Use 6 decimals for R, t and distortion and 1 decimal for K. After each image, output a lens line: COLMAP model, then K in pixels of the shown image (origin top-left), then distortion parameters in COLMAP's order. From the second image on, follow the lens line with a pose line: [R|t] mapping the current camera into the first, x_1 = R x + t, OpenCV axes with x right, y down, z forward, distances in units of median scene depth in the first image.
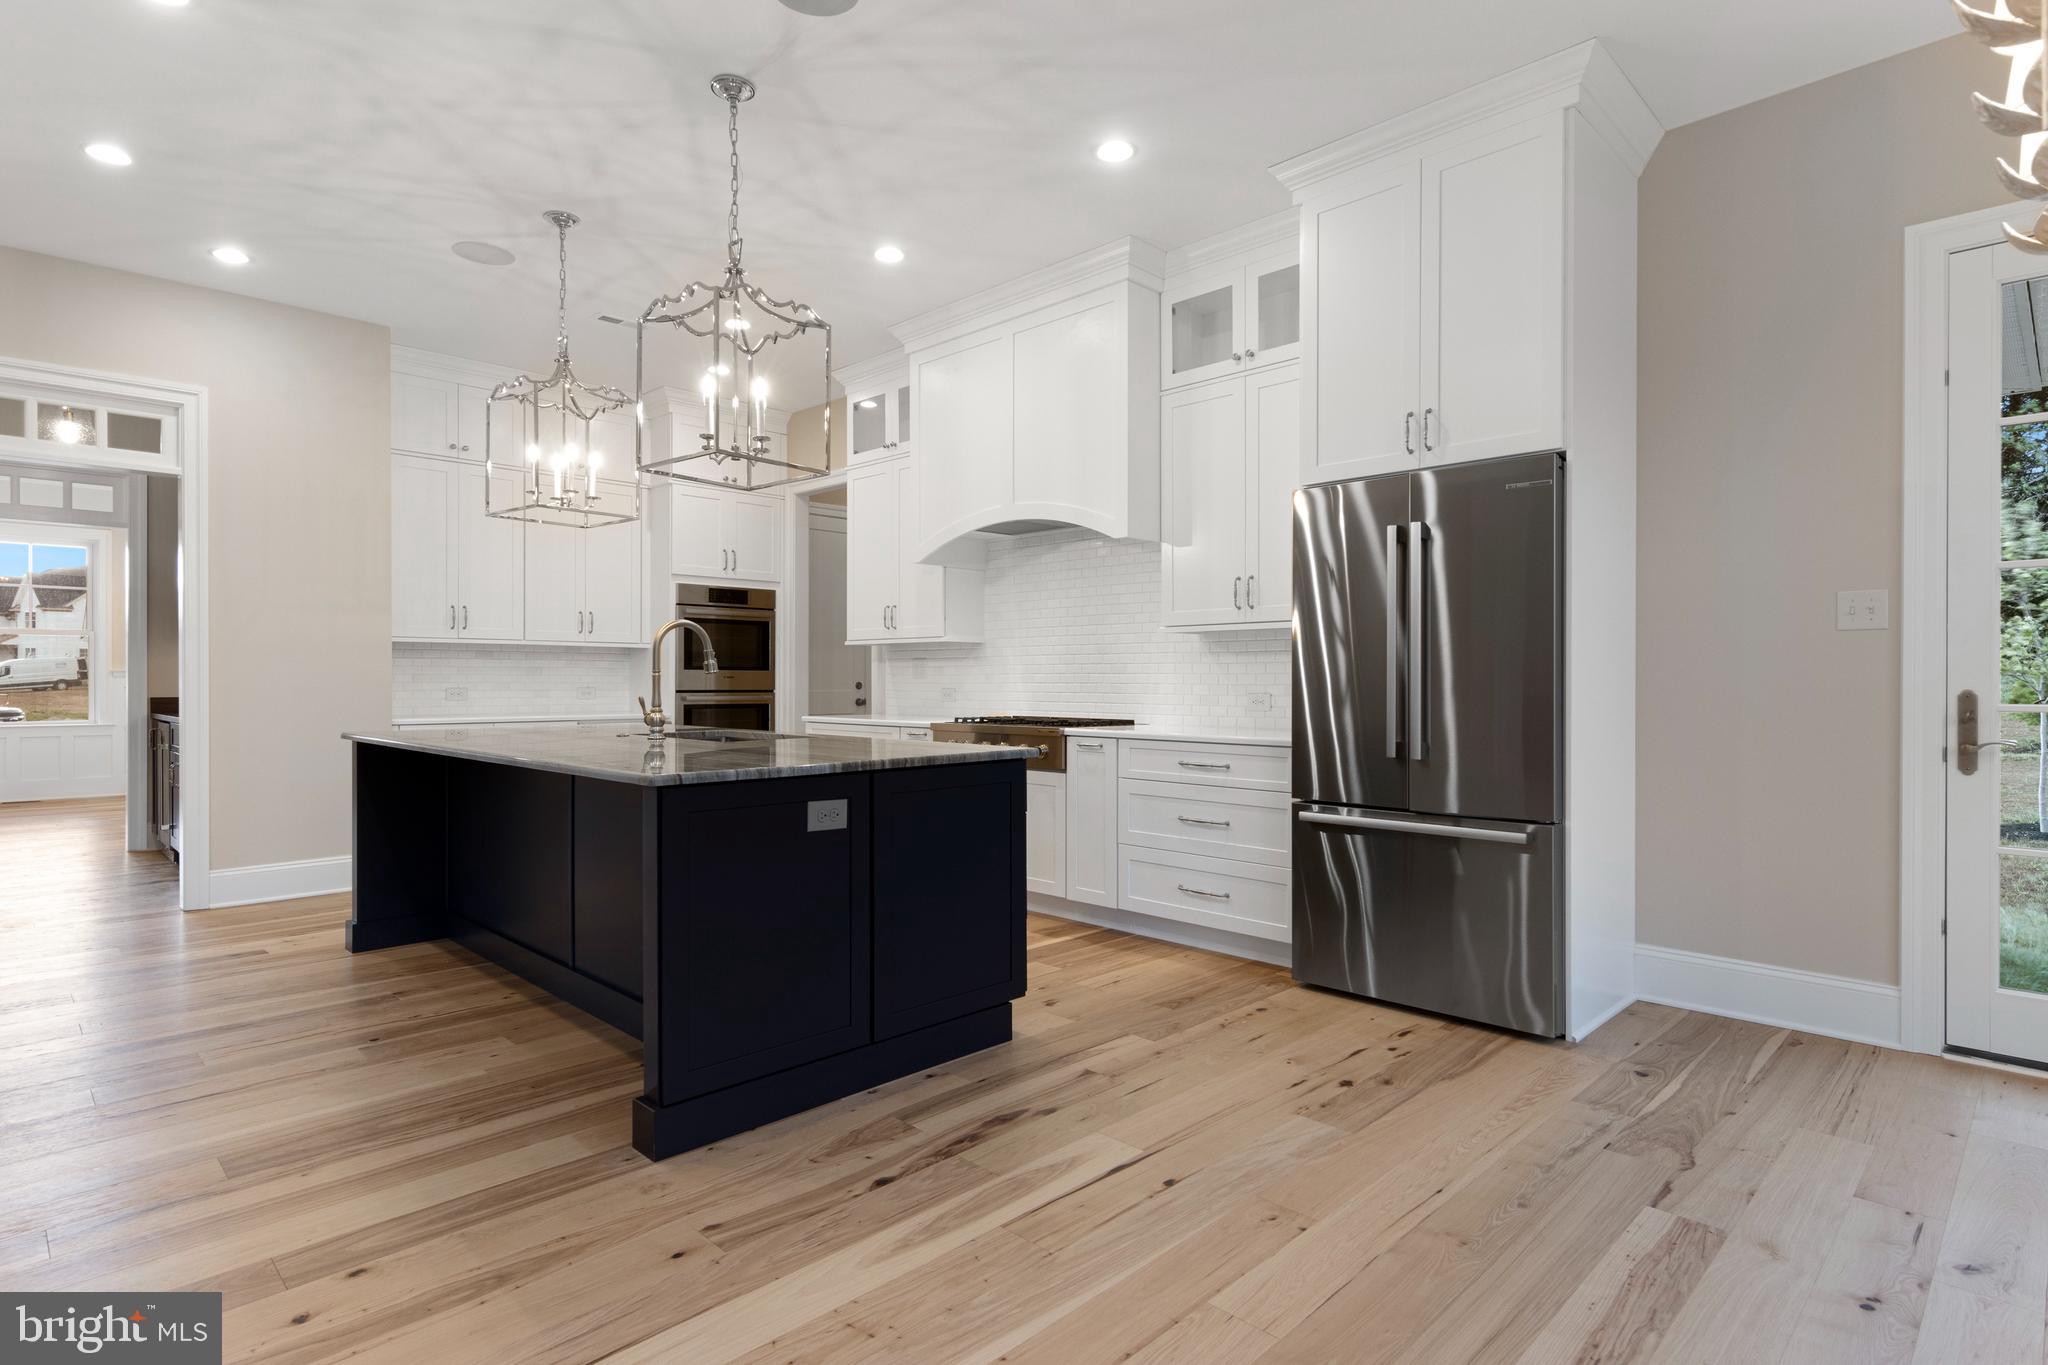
lens RADIAL K [[1051.1, 0, 1022.2], [0, 1051.1, 683.4], [0, 0, 1]] dist [0.013445, -0.004898]
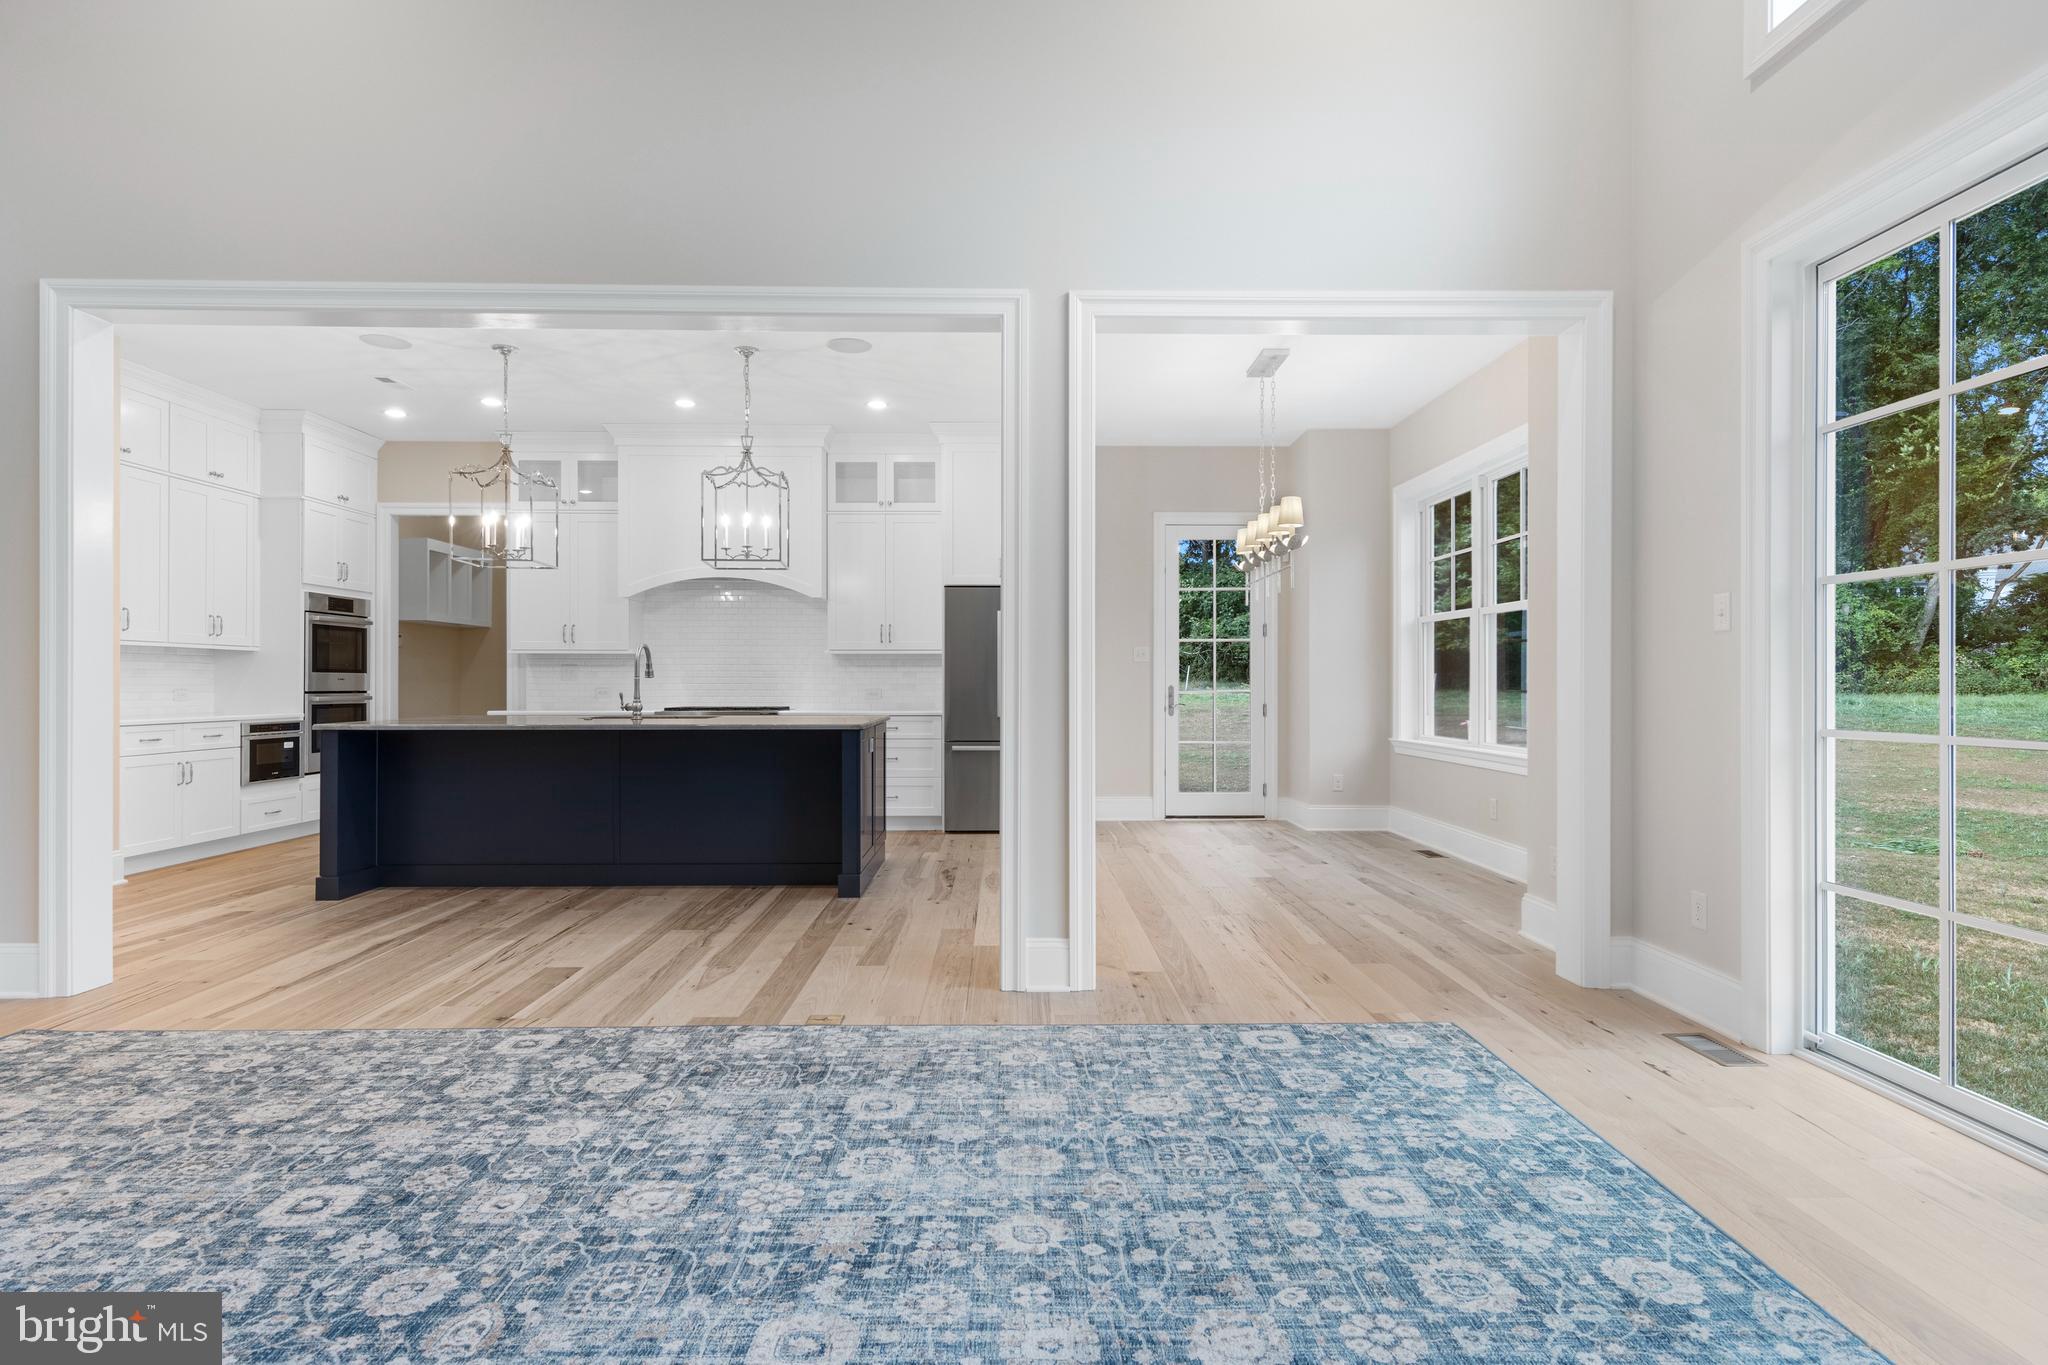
lens RADIAL K [[1051.1, 0, 1019.9], [0, 1051.1, 678.1], [0, 0, 1]] dist [0.013445, -0.004898]
pose [[0.698001, 0.000935, 0.716096, -0.682261], [0.002253, 0.999991, -0.003502, -0.001520], [-0.716093, 0.004058, 0.697993, -0.318647]]
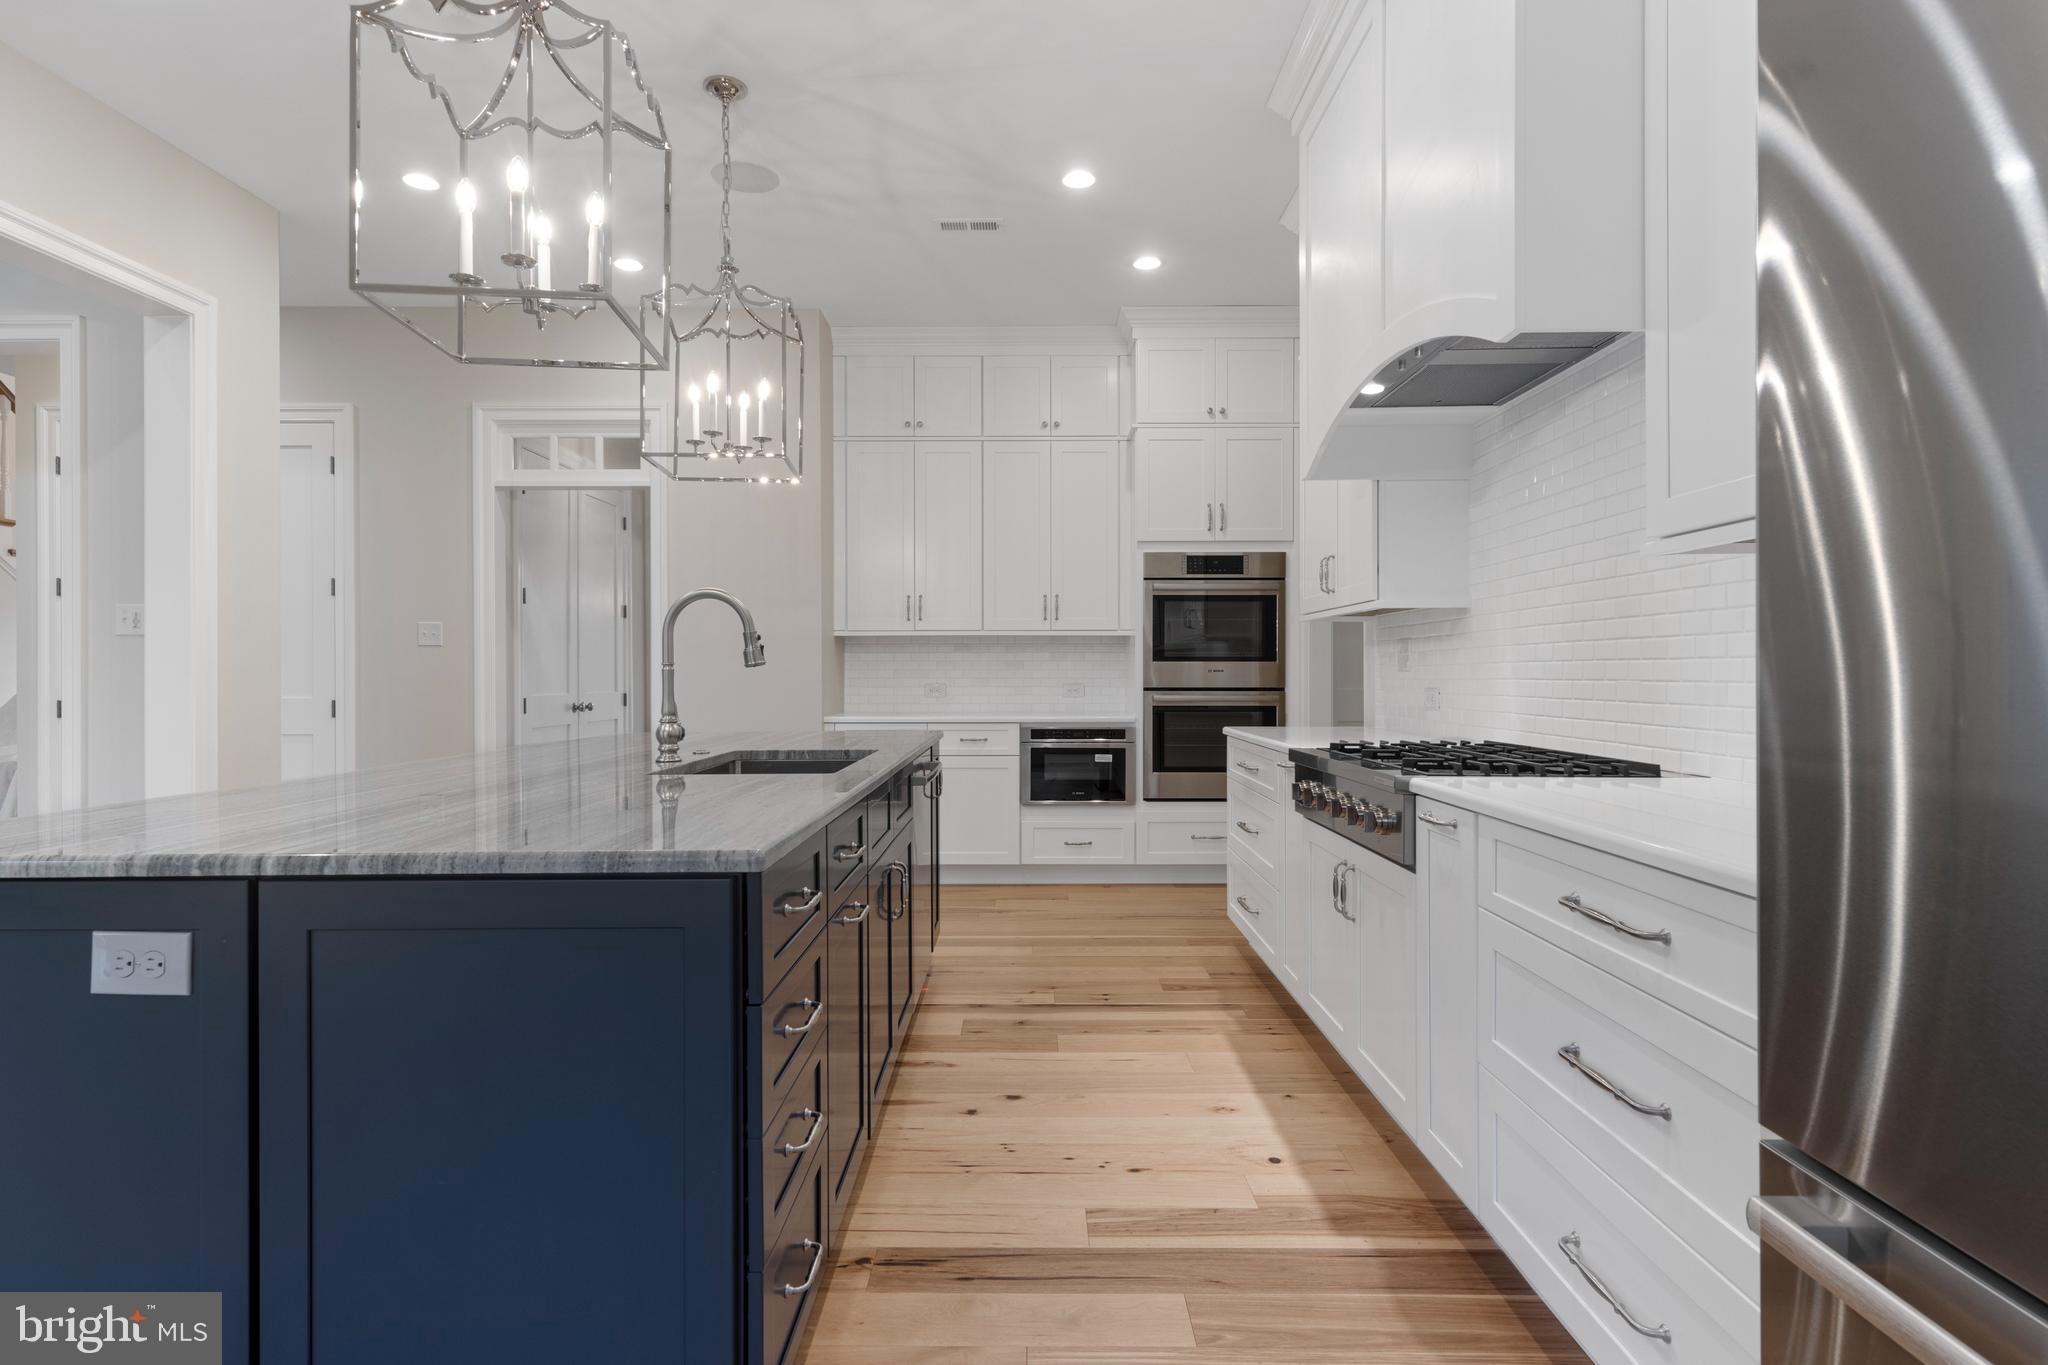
lens RADIAL K [[1051.1, 0, 1022.7], [0, 1051.1, 679.9], [0, 0, 1]] dist [0.013445, -0.004898]
pose [[0.702957, 0.000910, -0.711232, 0.197681], [0.001028, 0.999997, 0.002295, -0.001267], [0.711232, -0.002344, 0.702954, 0.433442]]
